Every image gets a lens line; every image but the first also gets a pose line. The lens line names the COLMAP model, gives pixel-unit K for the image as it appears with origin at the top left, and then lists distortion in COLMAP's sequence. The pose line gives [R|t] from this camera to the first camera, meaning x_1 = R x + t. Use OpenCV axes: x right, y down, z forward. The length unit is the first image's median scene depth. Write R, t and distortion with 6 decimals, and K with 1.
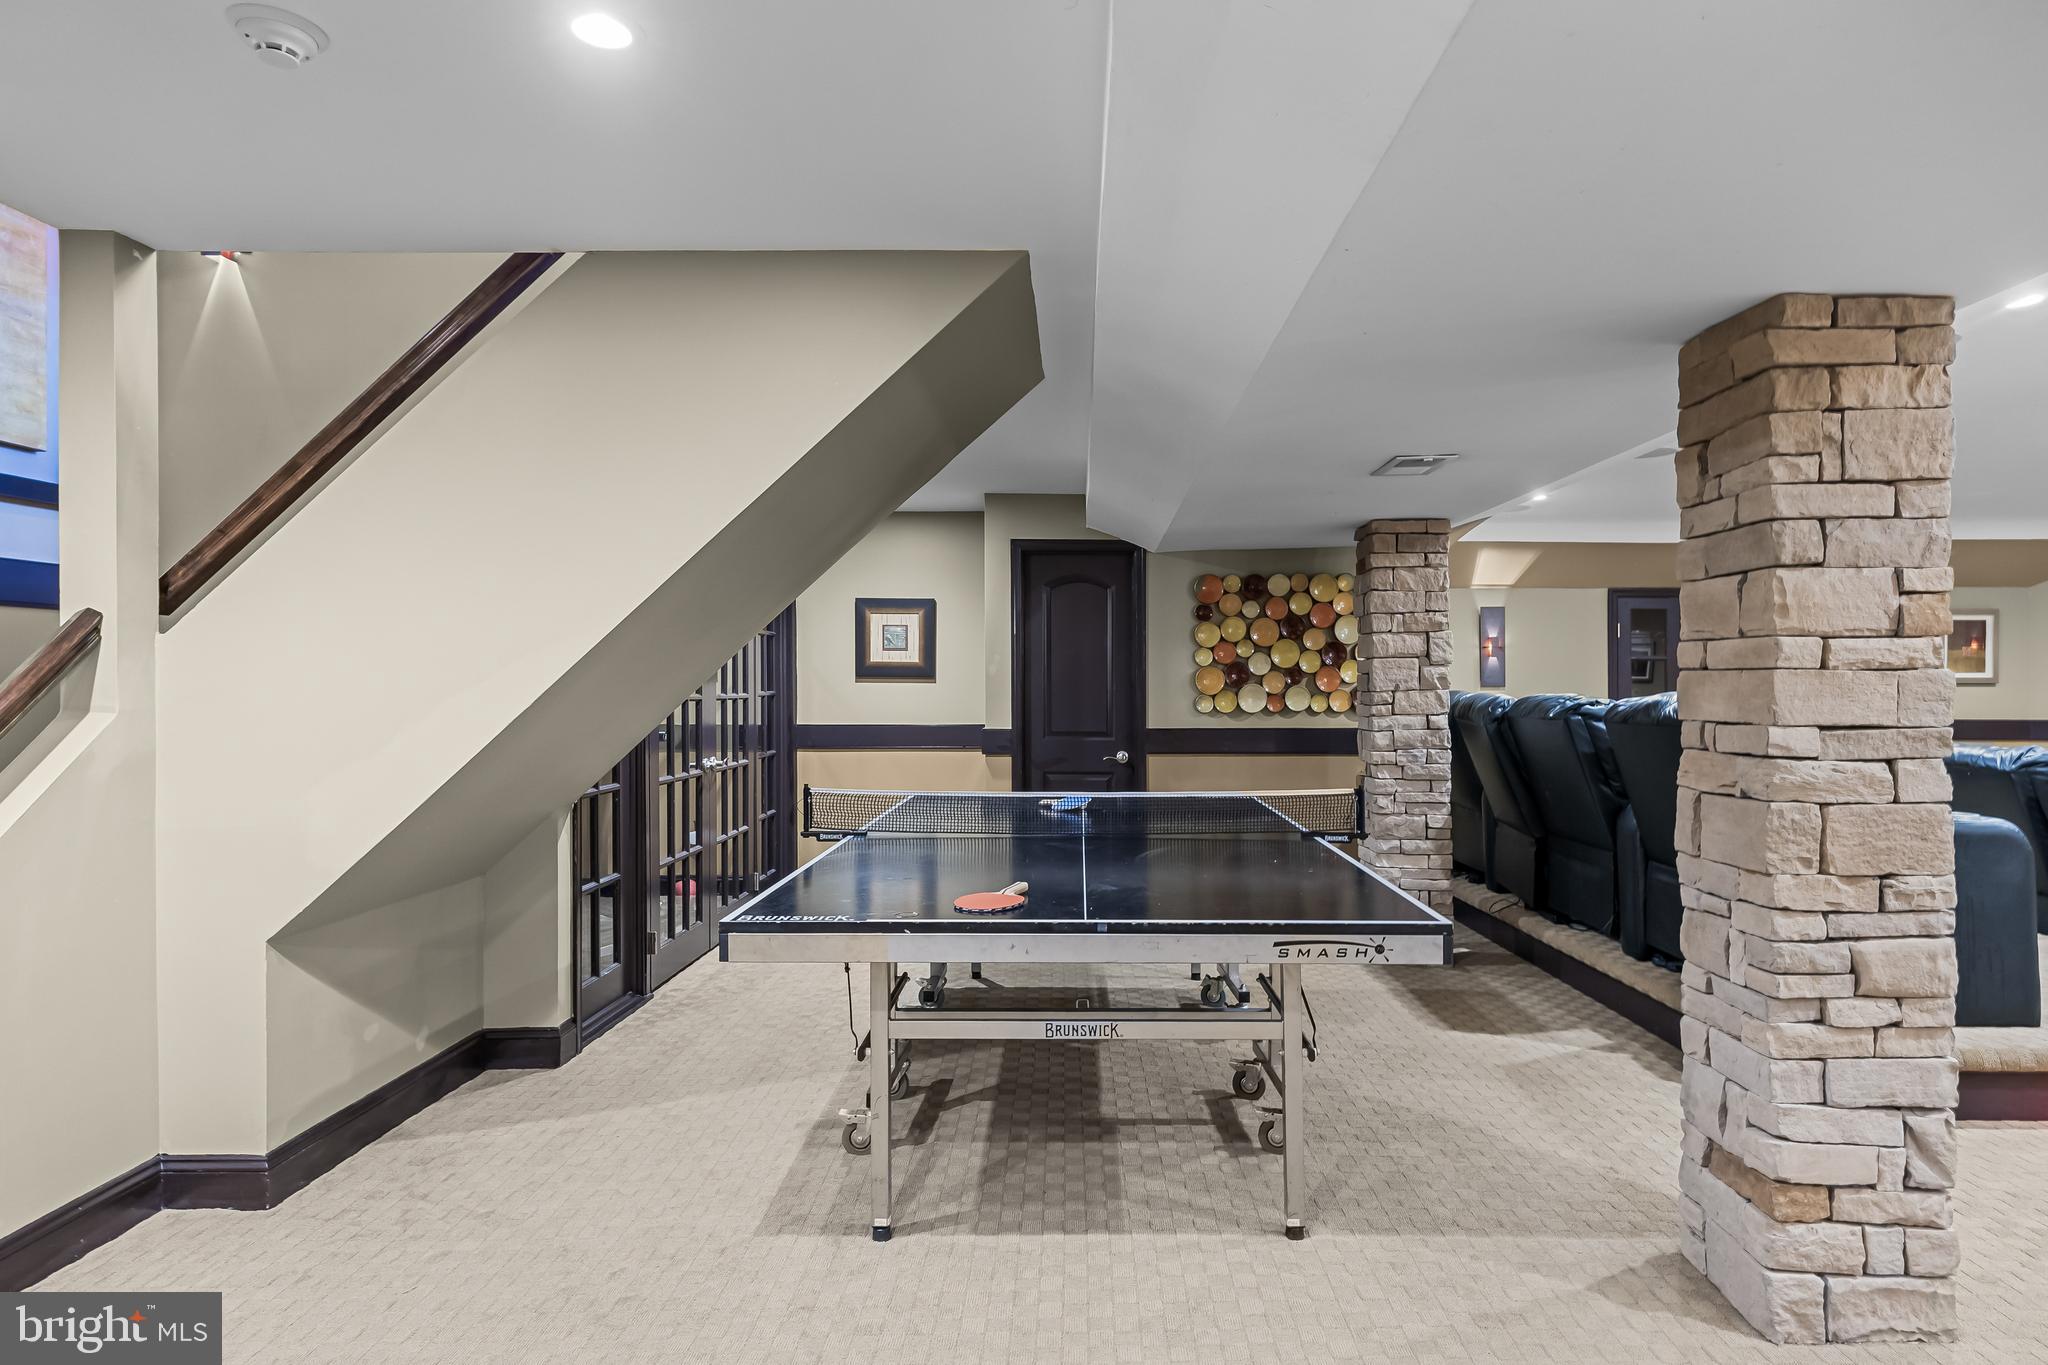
lens RADIAL K [[1182.8, 0, 1018.8], [0, 1182.8, 693.9], [0, 0, 1]] dist [0.008088, 0.000017]
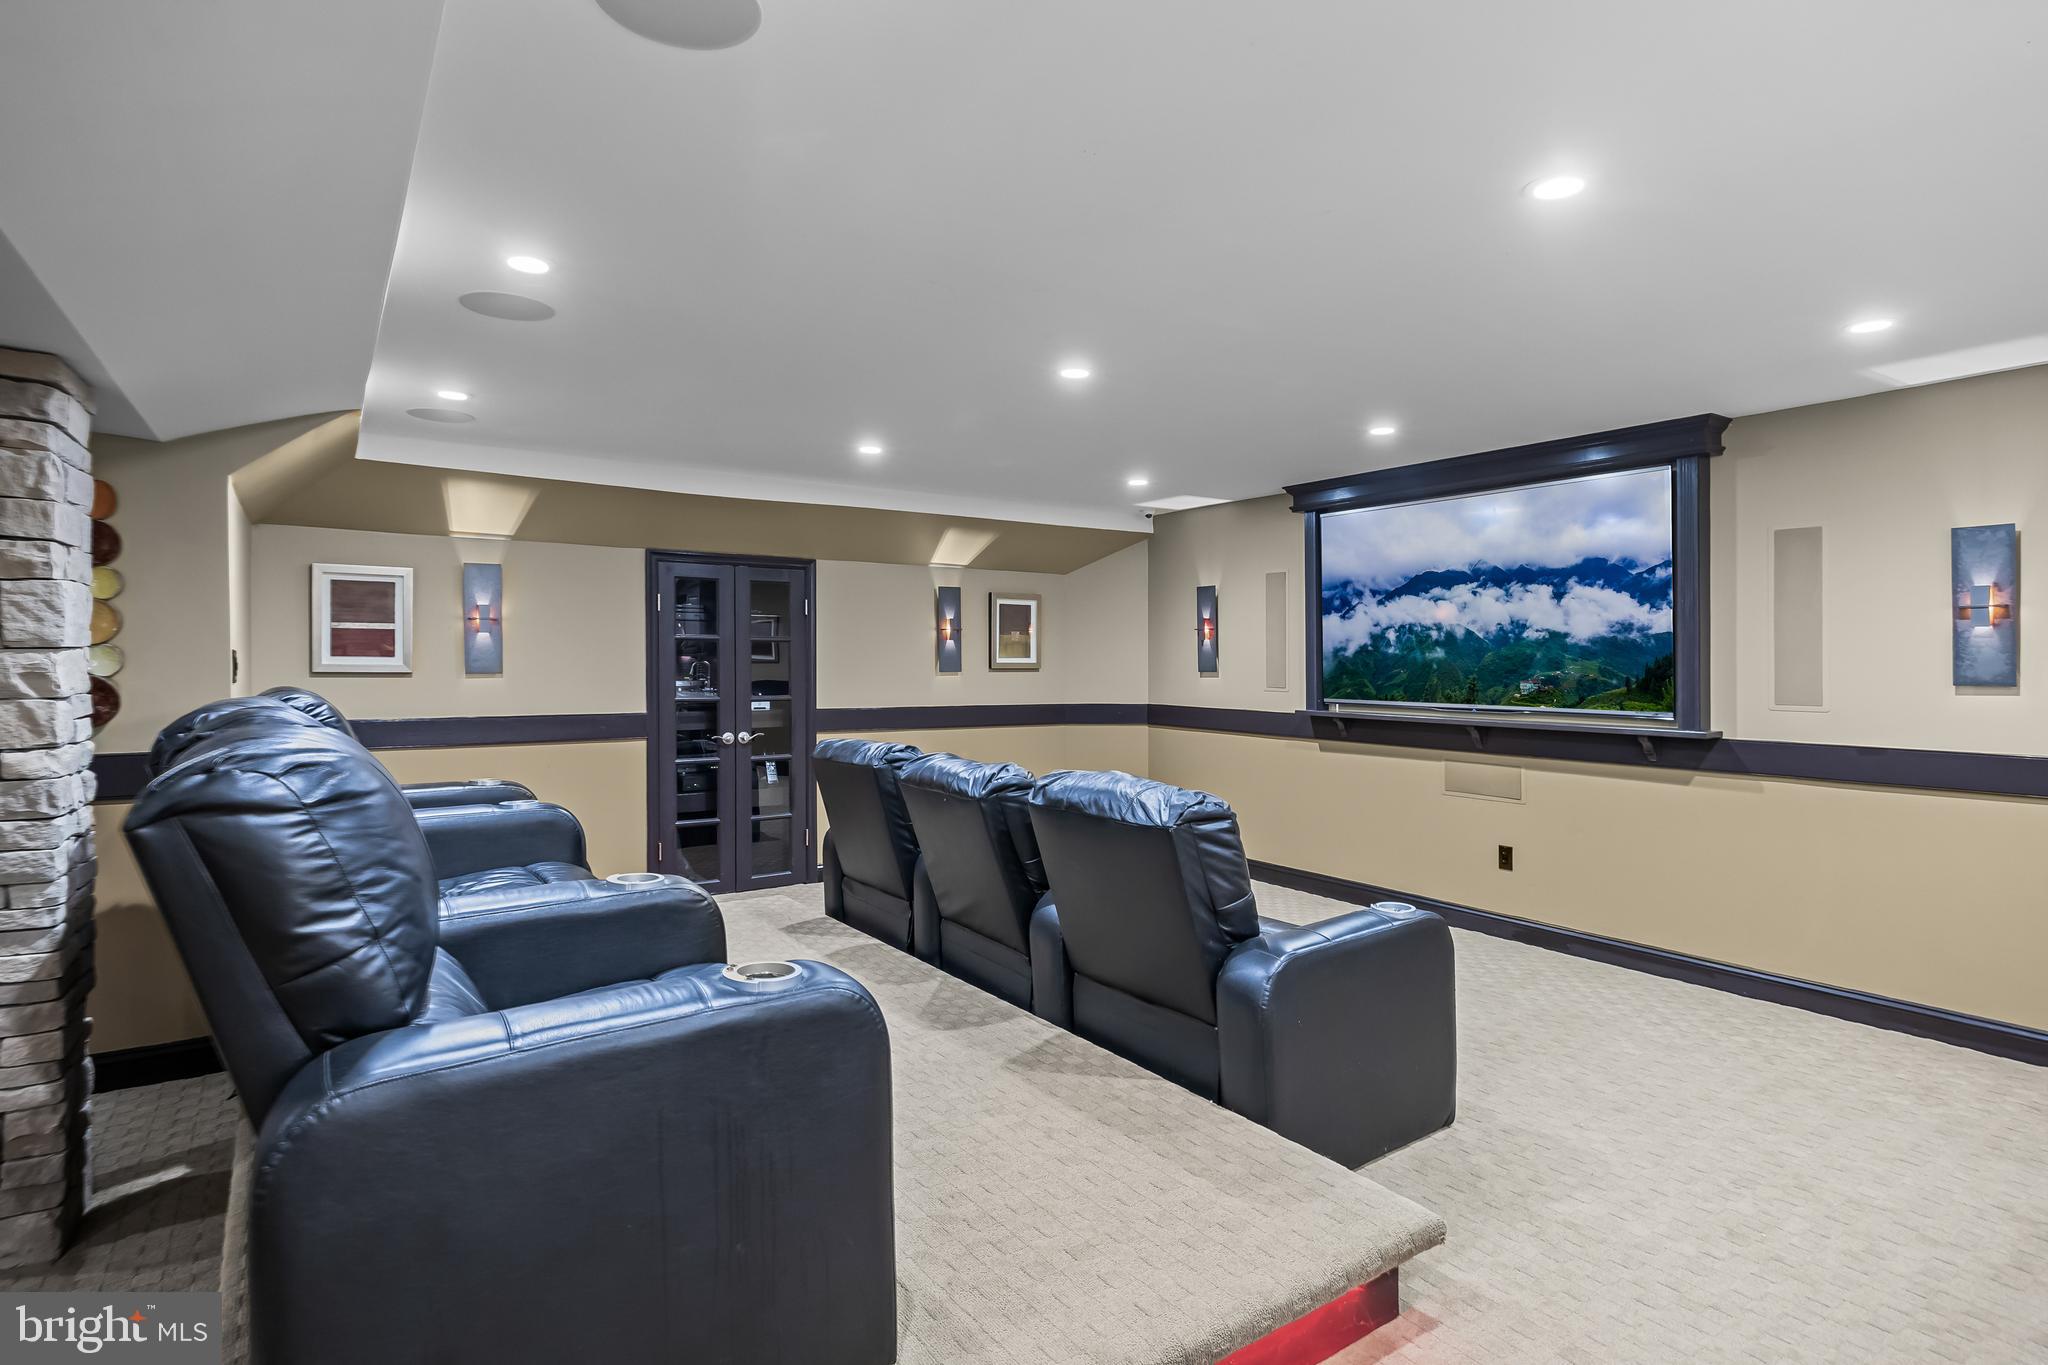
lens RADIAL K [[1059.5, 0, 1024.5], [0, 1059.5, 668.5], [0, 0, 1]] dist [0.016032, -0.001199]
pose [[0.820805, 0.000544, 0.571208, 0.372043], [-0.004870, 0.999970, 0.006046, -0.017793], [-0.571188, -0.007744, 0.820783, 0.337637]]
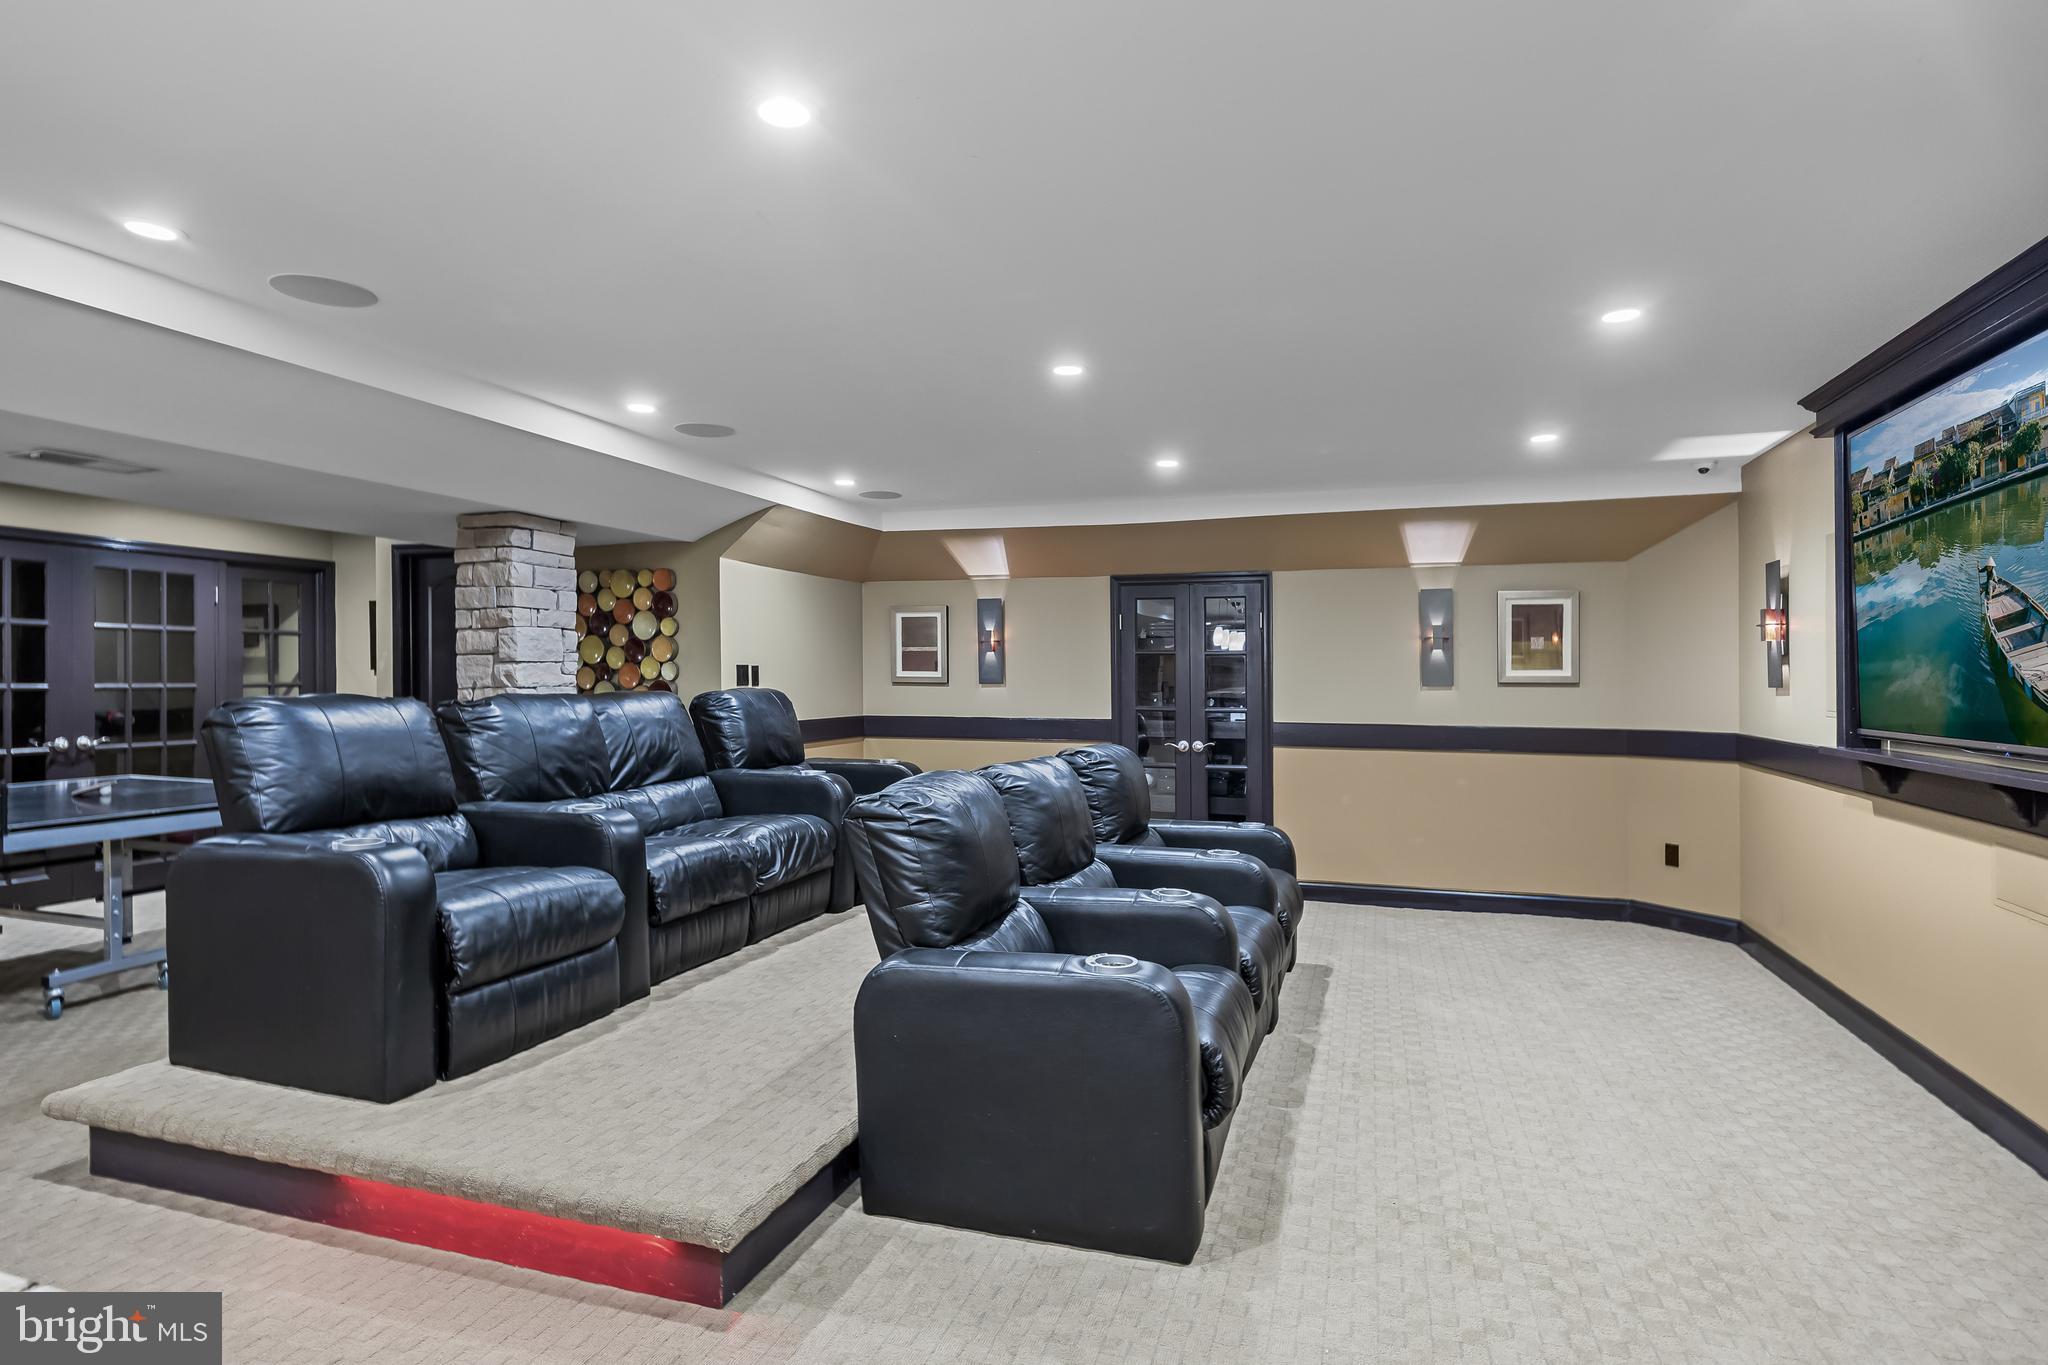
lens RADIAL K [[1059.5, 0, 1027.5], [0, 1059.5, 690.2], [0, 0, 1]] dist [0.016032, -0.001199]
pose [[0.948437, 0.010360, -0.316795, 0.863468], [-0.007577, 0.999921, 0.010013, -0.011190], [0.316874, -0.007097, 0.948441, 0.257505]]
